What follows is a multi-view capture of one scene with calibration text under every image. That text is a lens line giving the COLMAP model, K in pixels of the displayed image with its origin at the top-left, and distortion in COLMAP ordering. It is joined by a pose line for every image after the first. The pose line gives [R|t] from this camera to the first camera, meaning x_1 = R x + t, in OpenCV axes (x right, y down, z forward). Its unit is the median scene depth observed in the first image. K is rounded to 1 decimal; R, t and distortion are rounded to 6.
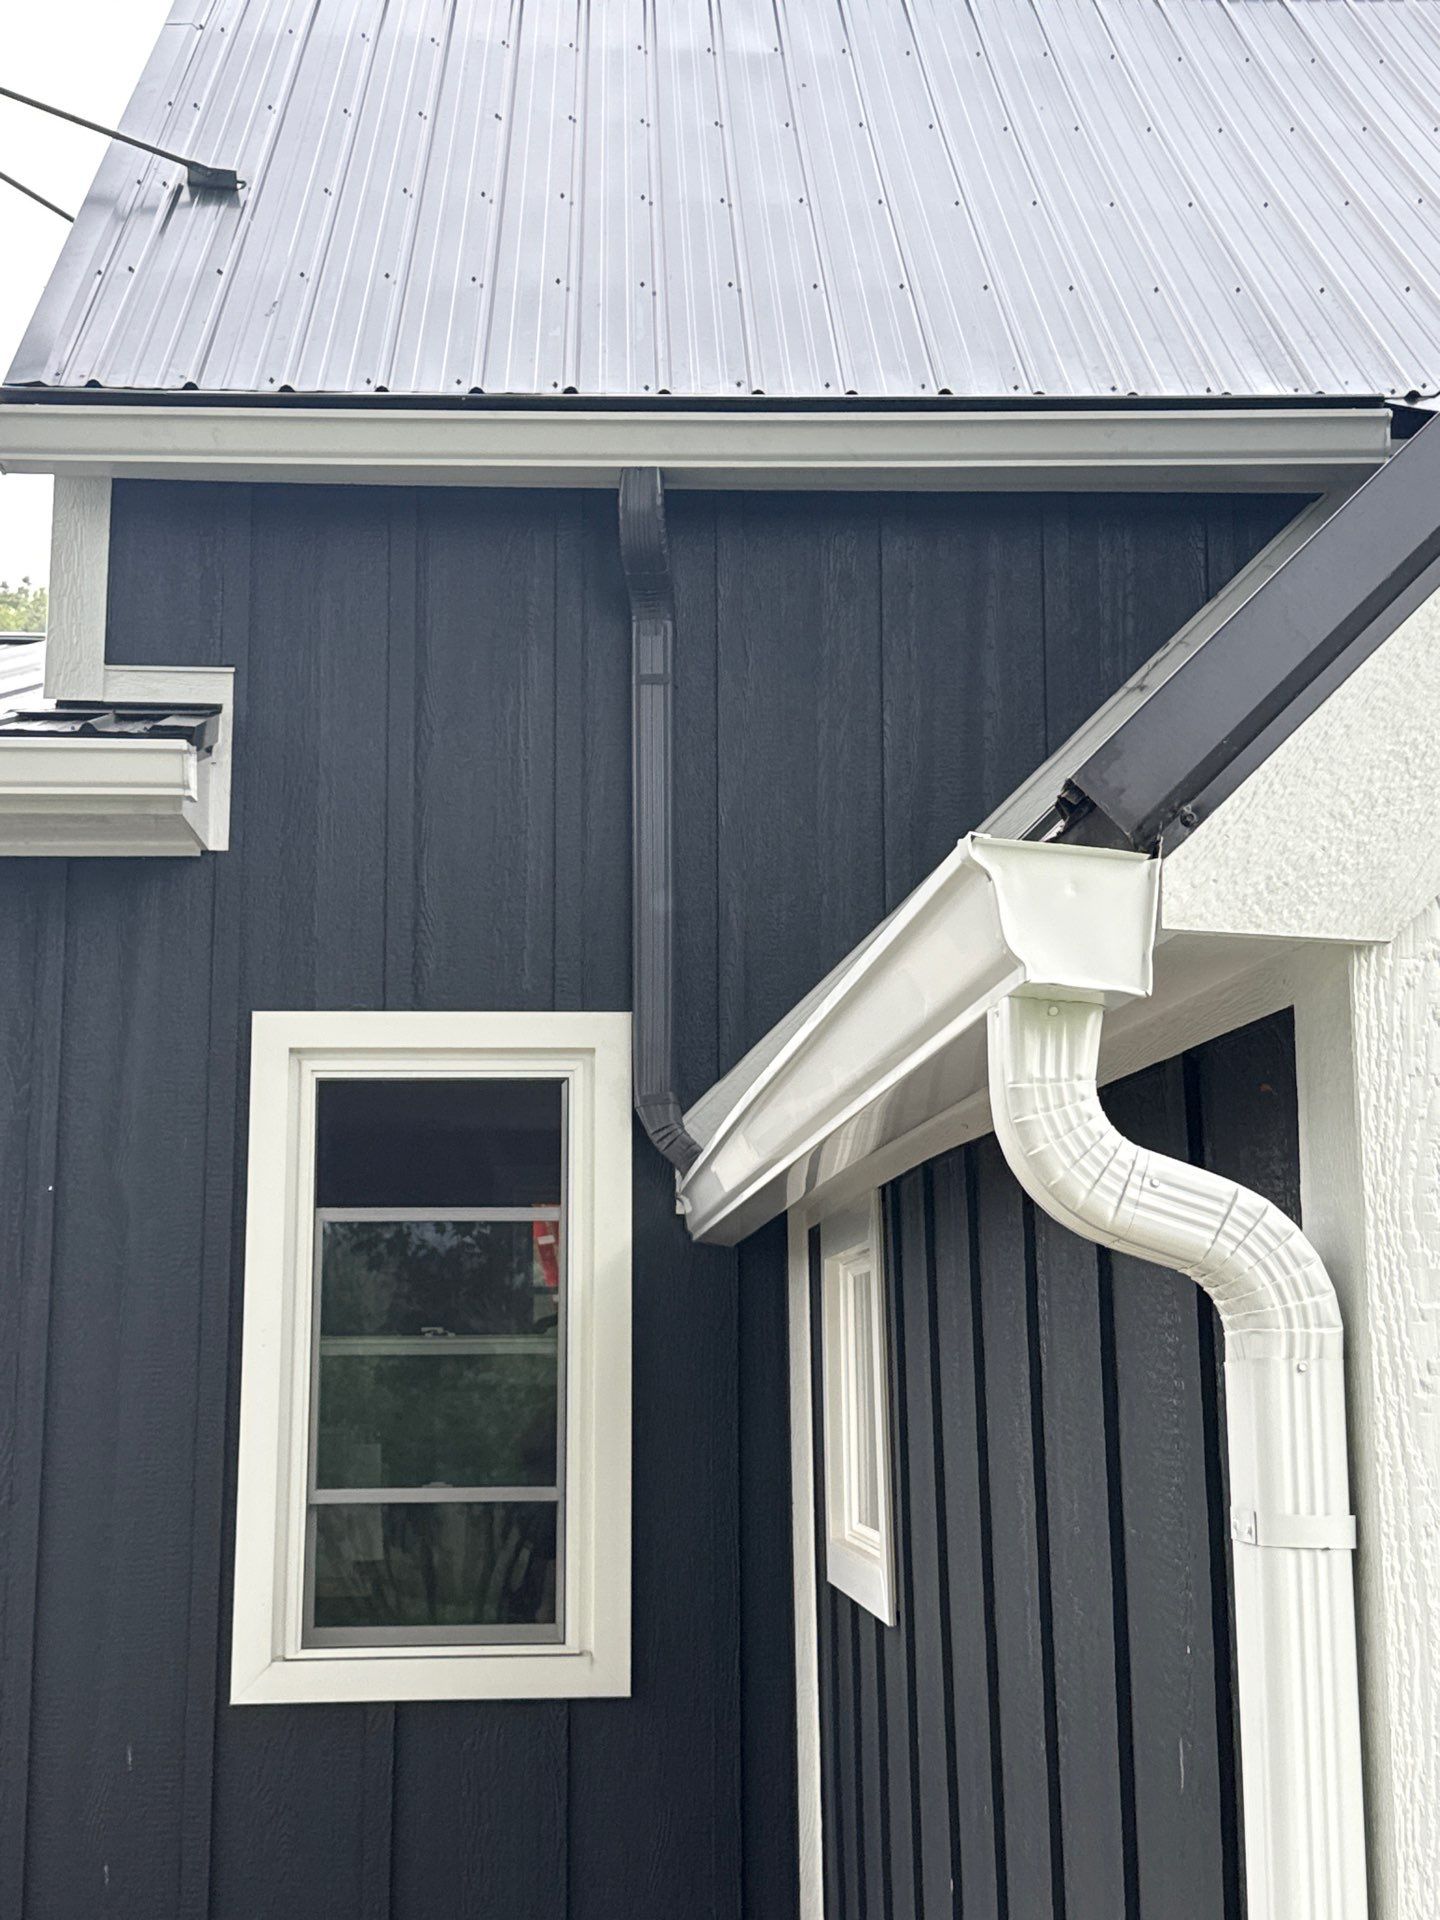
lens RADIAL K [[2945.7, 0, 711.9], [0, 2945.7, 947.0], [0, 0, 1]] dist [0.278377, 0.000000]
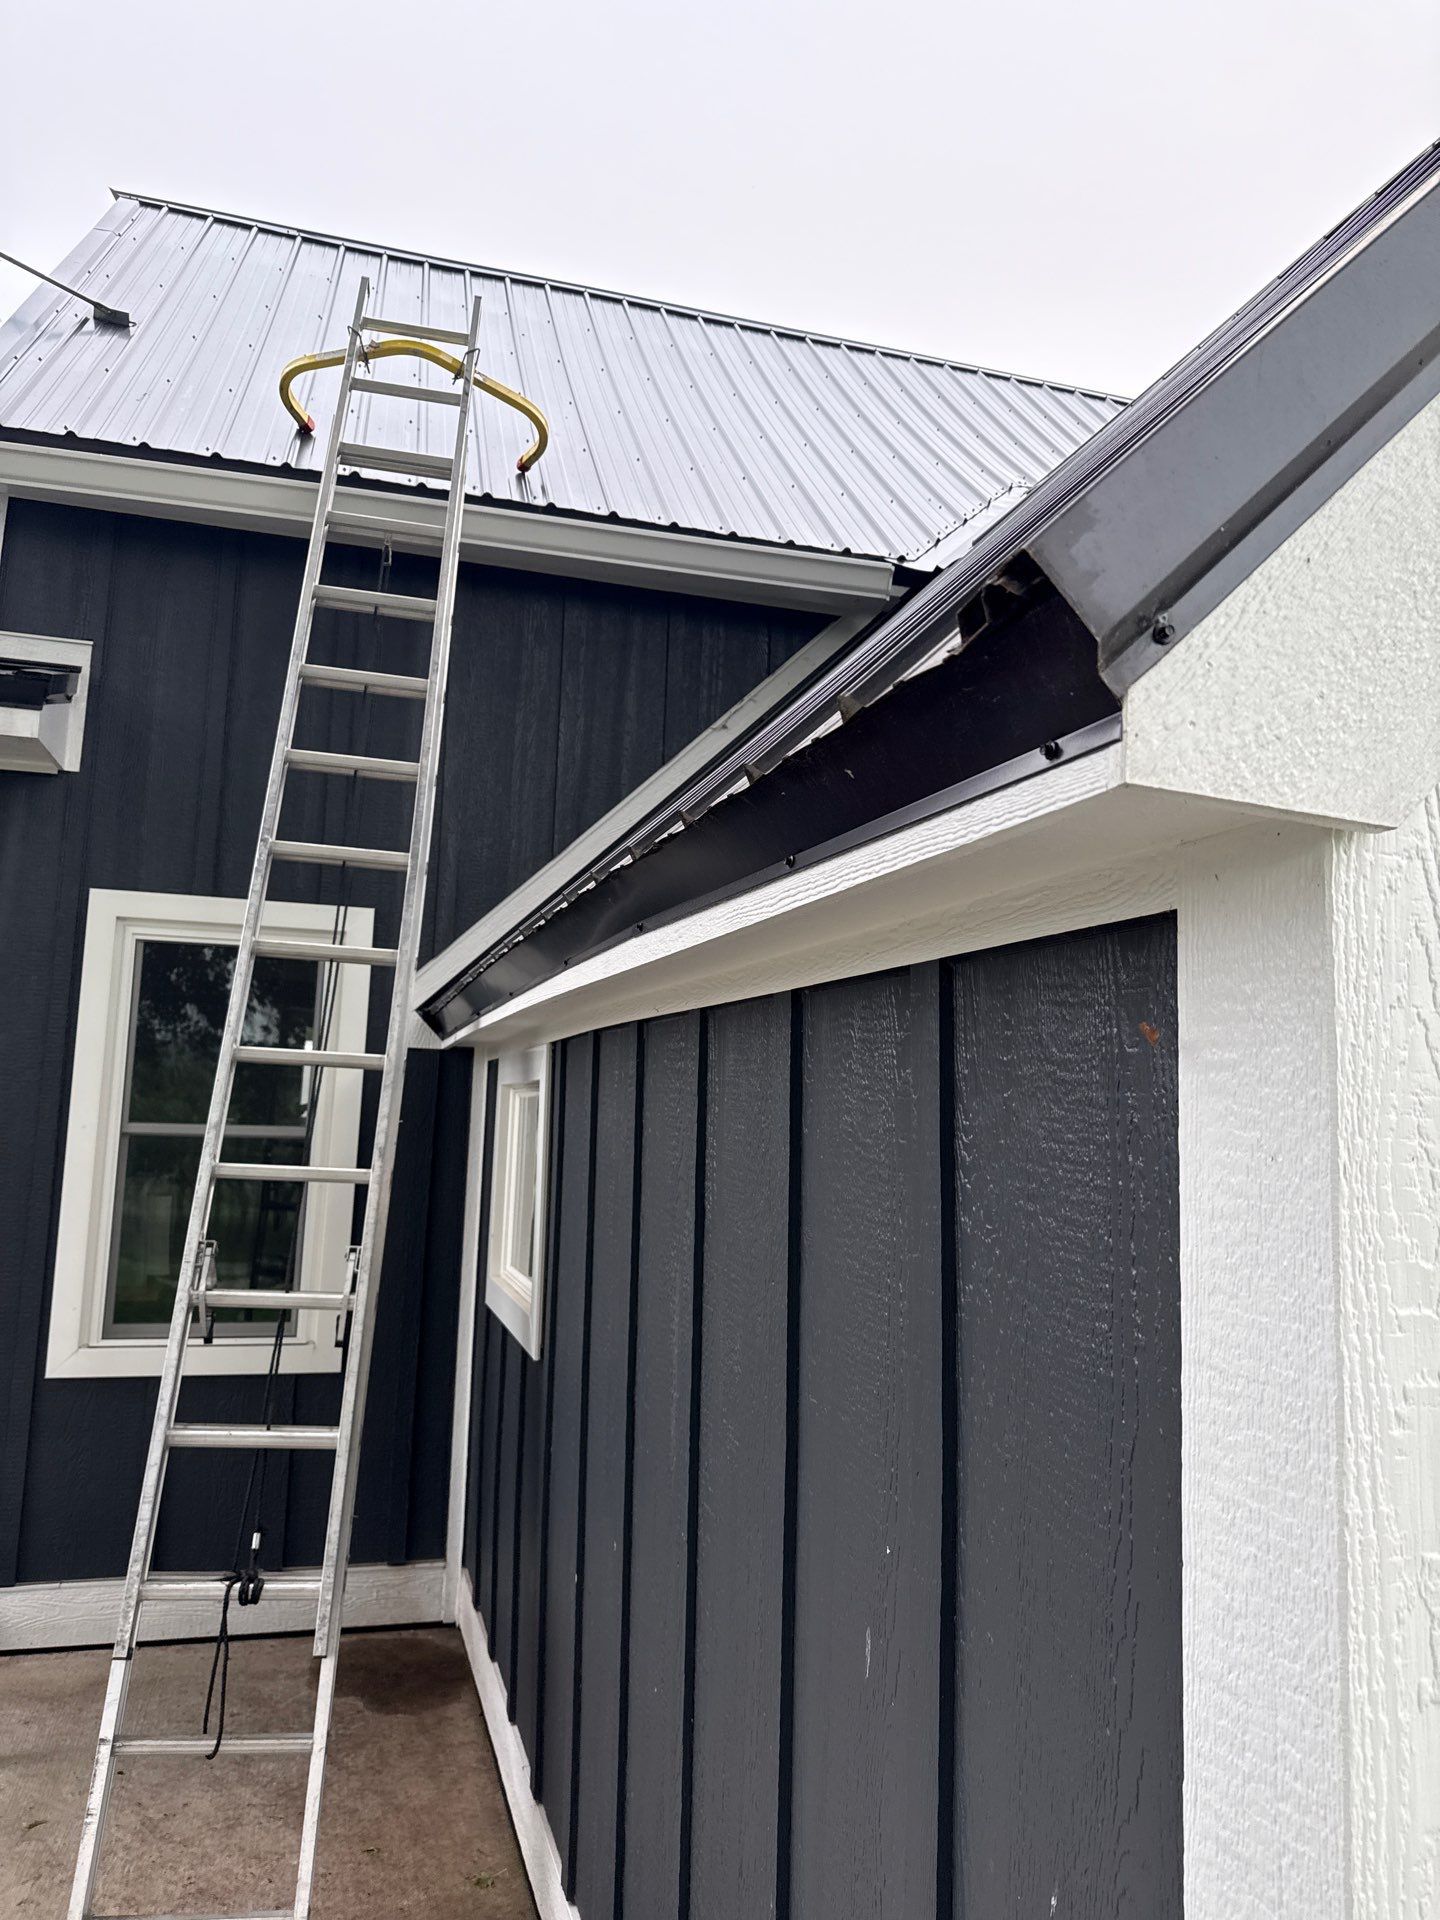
lens RADIAL K [[1411.6, 0, 729.7], [0, 1411.6, 973.3], [0, 0, 1]] dist [0.061181, -0.044045]
pose [[0.974527, 0.064052, 0.214931, -0.008384], [-0.073918, 0.996533, 0.038175, 0.027414], [-0.211741, -0.053089, 0.975883, 0.565253]]
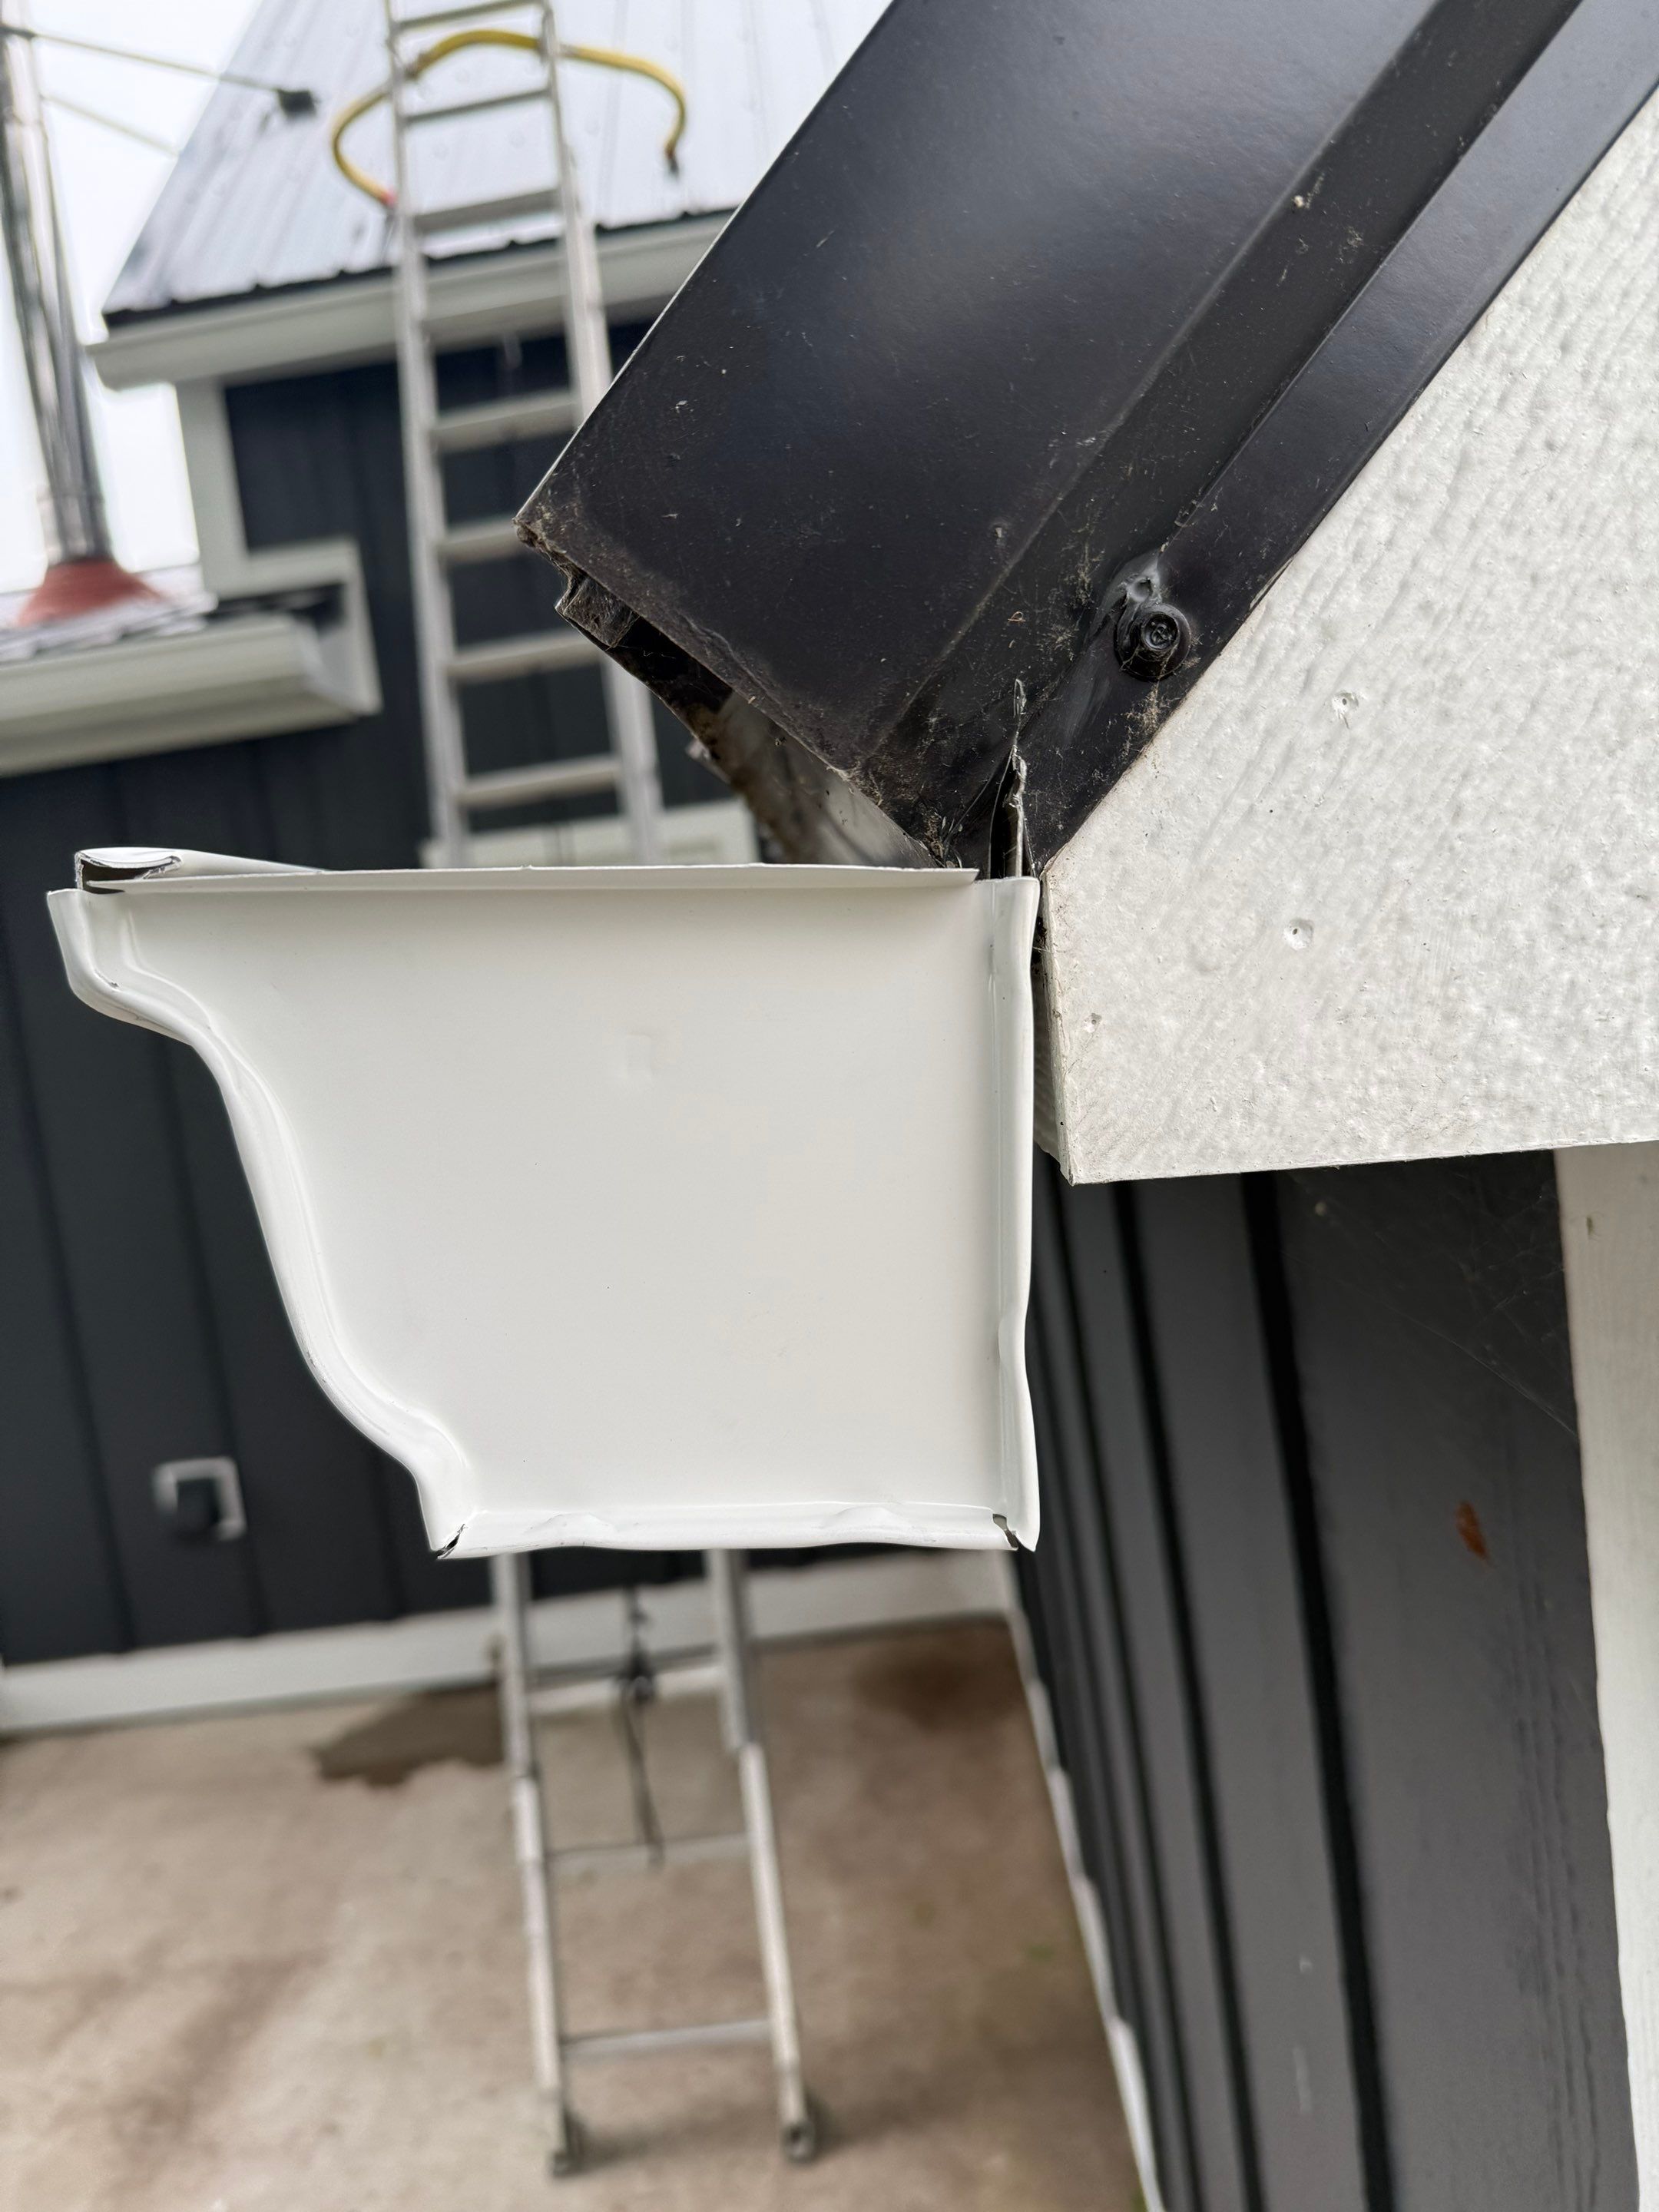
lens RADIAL K [[1626.3, 0, 830.4], [0, 1626.3, 1112.2], [0, 0, 1]] dist [0.061181, -0.044045]
pose [[0.987248, -0.119242, -0.105462, 0.121181], [0.142501, 0.957282, 0.251606, -0.036206], [0.070955, -0.263426, 0.962067, 0.727772]]
